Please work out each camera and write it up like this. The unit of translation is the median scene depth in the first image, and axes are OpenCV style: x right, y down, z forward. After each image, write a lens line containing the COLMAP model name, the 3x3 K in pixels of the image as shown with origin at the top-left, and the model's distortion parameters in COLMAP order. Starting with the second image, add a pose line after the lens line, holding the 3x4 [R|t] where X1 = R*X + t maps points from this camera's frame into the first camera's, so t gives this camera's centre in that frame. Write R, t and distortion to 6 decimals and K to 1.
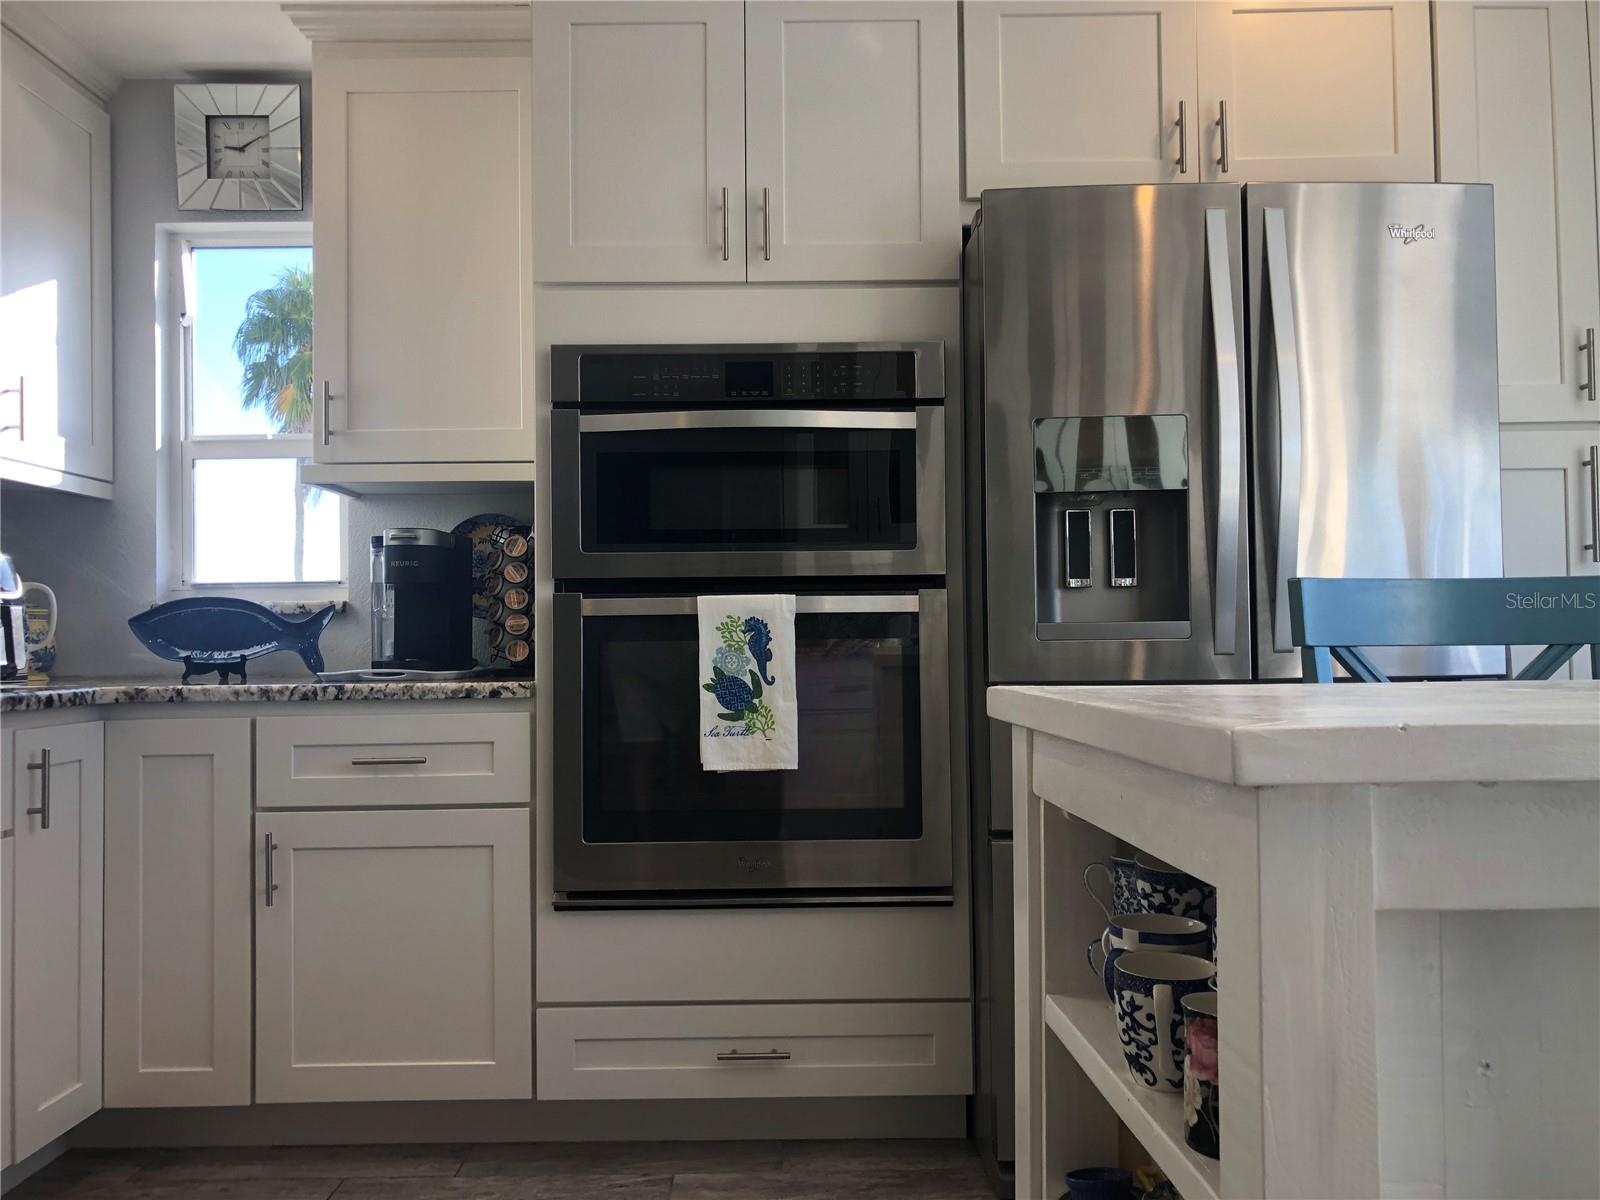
lens RADIAL K [[1297.1, 0, 823.9], [0, 1297.1, 597.6], [0, 0, 1]] dist [0.007037, -0.002716]
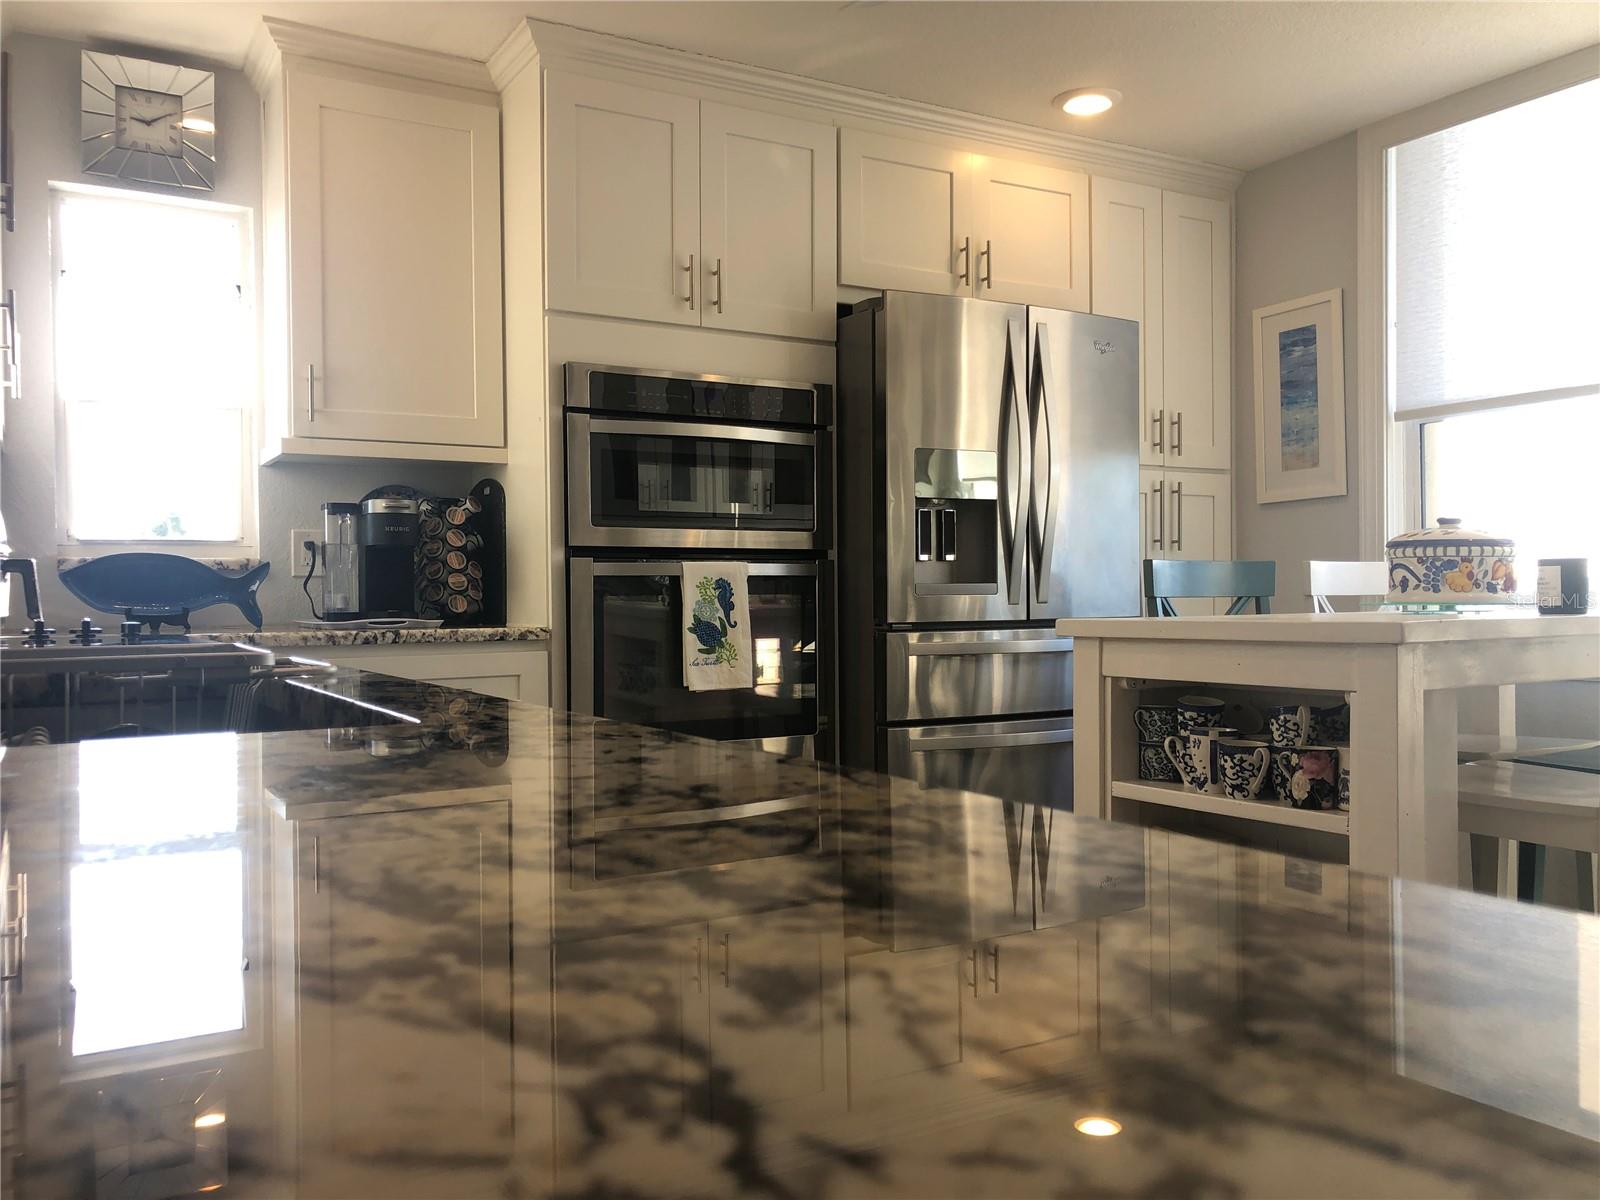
lens RADIAL K [[1302.7, 0, 785.8], [0, 1302.7, 597.3], [0, 0, 1]] dist [0.056367, -0.072478]
pose [[0.870505, 0.004628, 0.492138, -0.665242], [-0.016760, 0.999655, 0.020244, 0.006237], [-0.491874, -0.025871, 0.870282, -0.226703]]
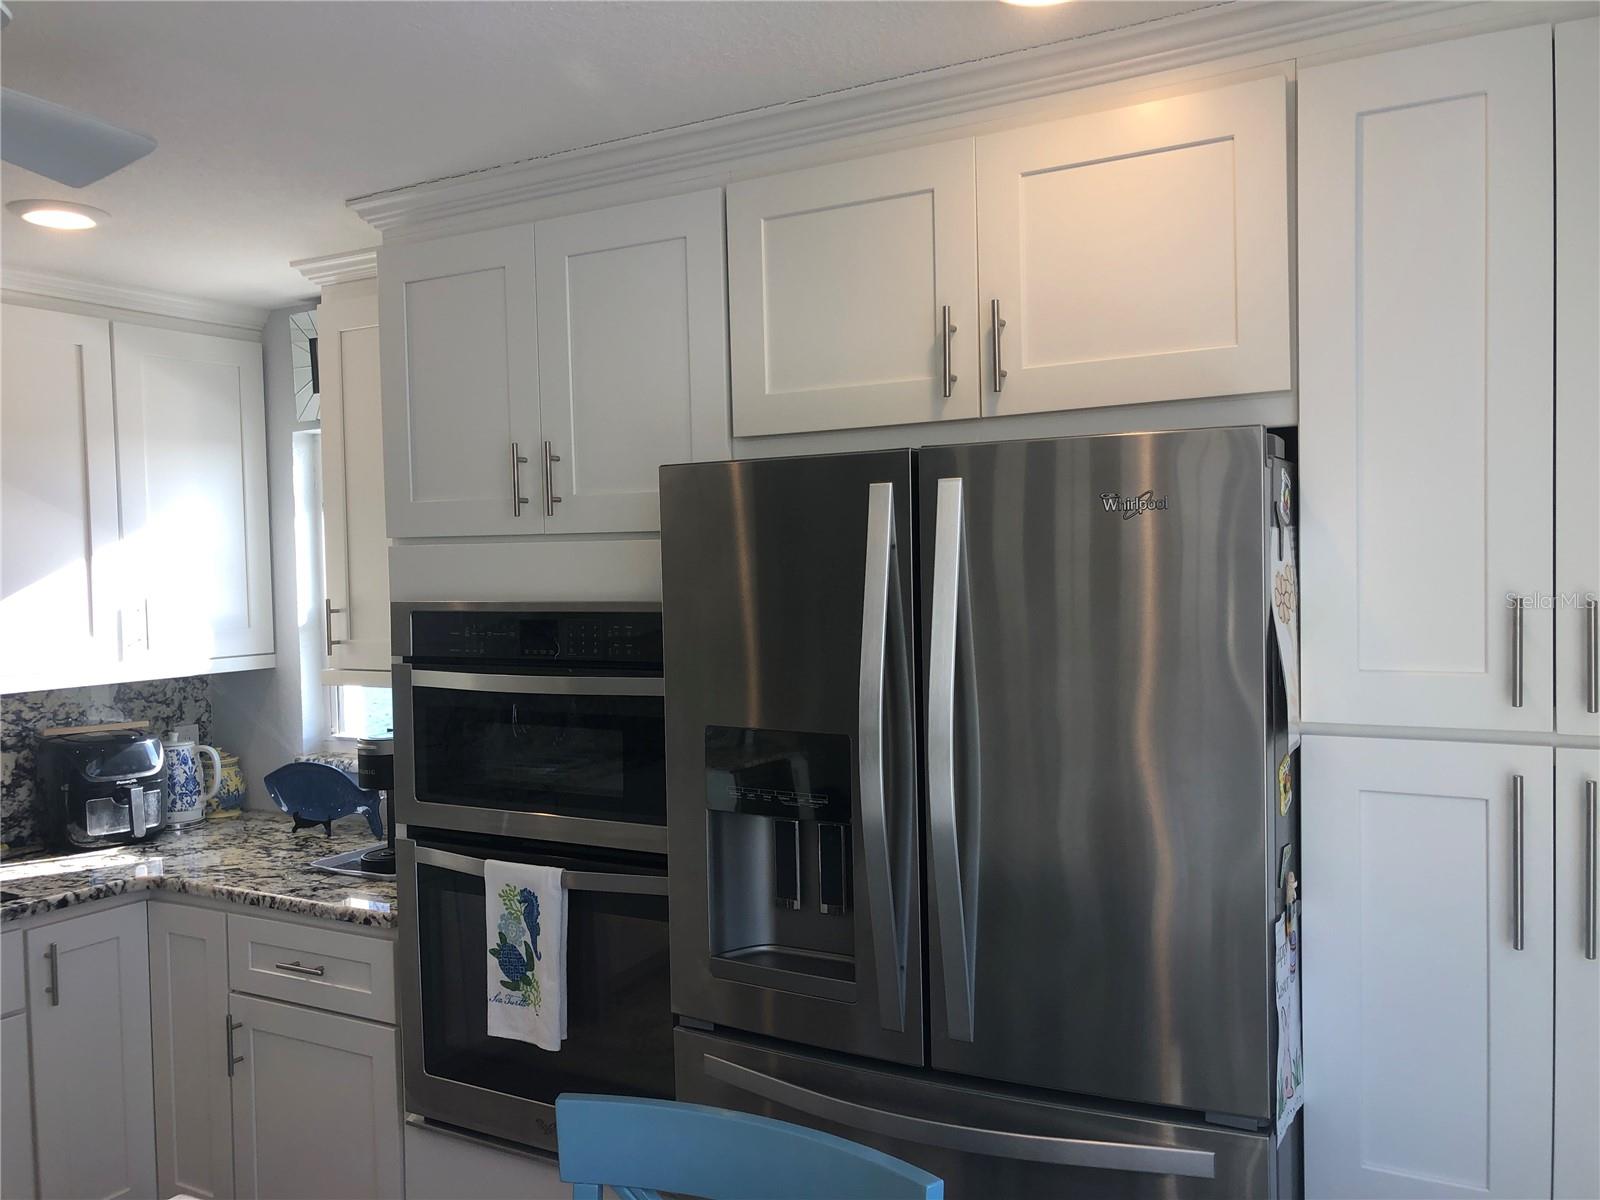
lens RADIAL K [[1281.8, 0, 798.1], [0, 1281.8, 572.1], [0, 0, 1]] dist [-0.007311, -0.005306]
pose [[0.866942, -0.000254, -0.498408, 0.603410], [0.021564, 0.999083, 0.037000, -0.254027], [0.497941, -0.042825, 0.866153, 0.269321]]
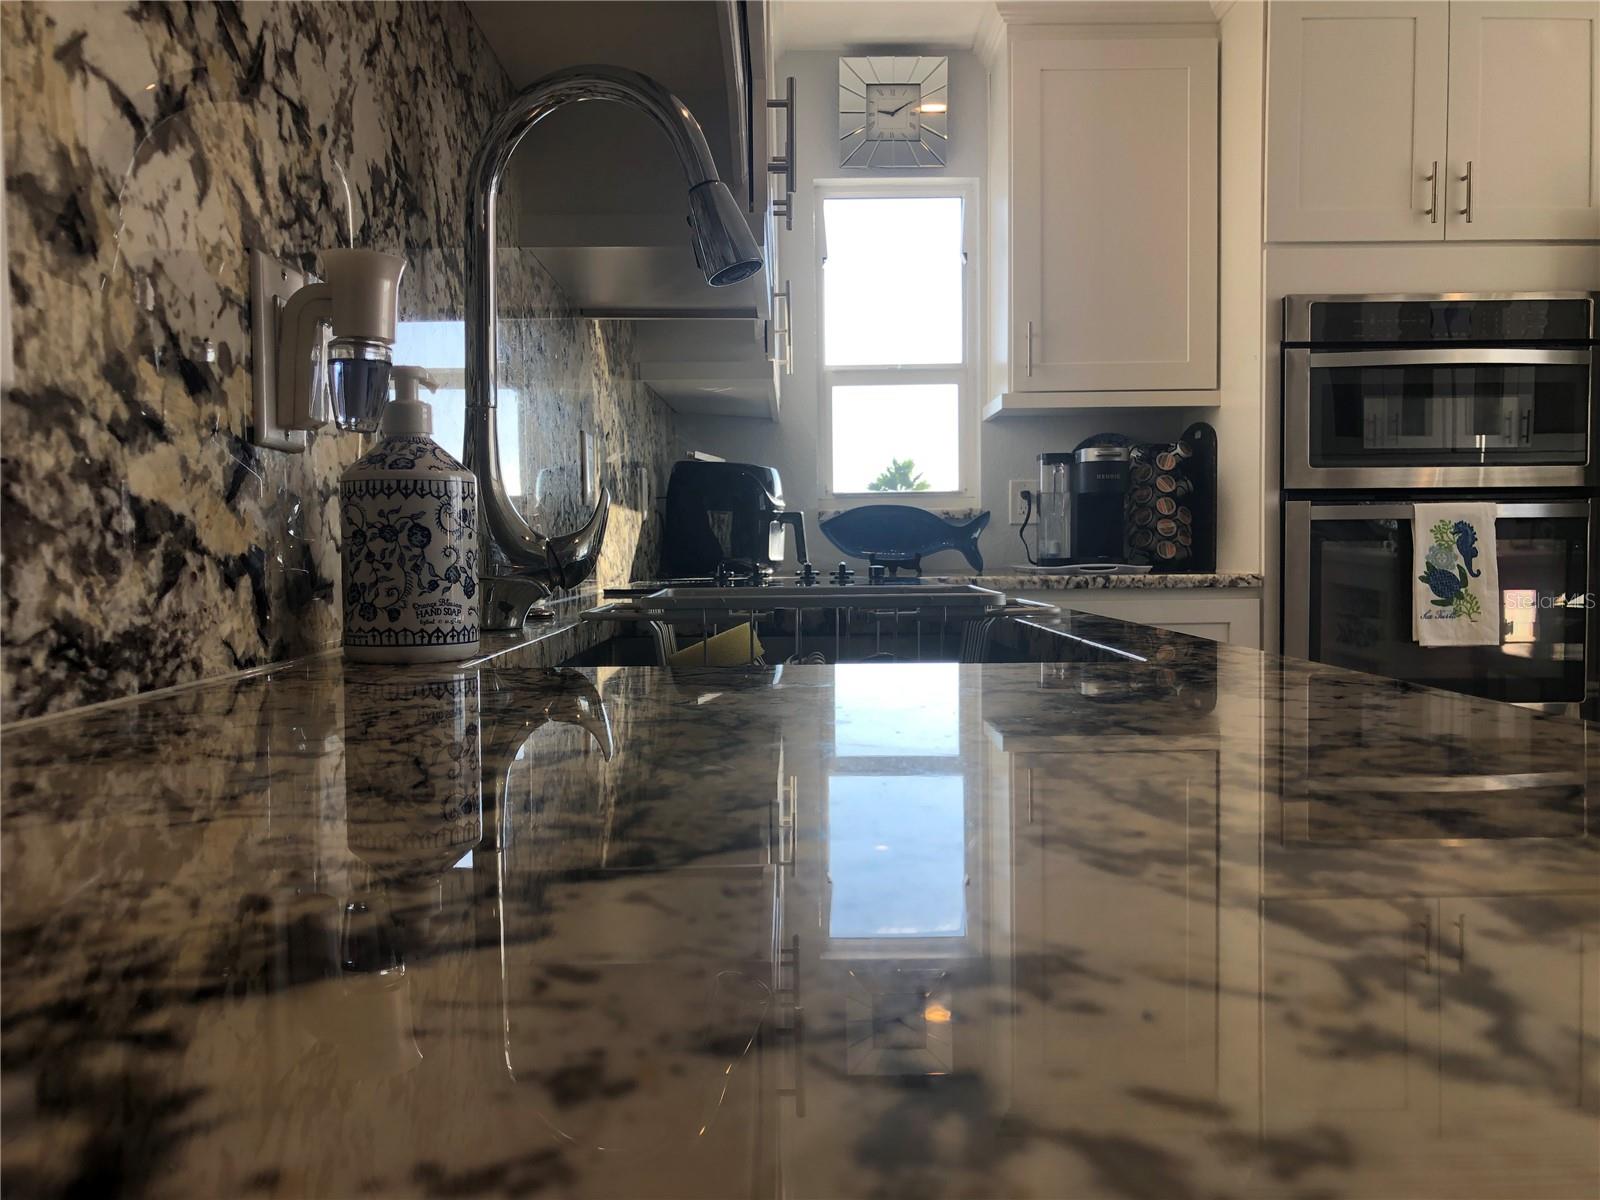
lens RADIAL K [[1306.3, 0, 800.3], [0, 1306.3, 611.7], [0, 0, 1]] dist [0.002644, 0.003989]
pose [[0.999992, 0.003524, -0.001644, -0.671893], [-0.003386, 0.996976, 0.077637, 0.006099], [0.001912, -0.077631, 0.996980, -0.237302]]
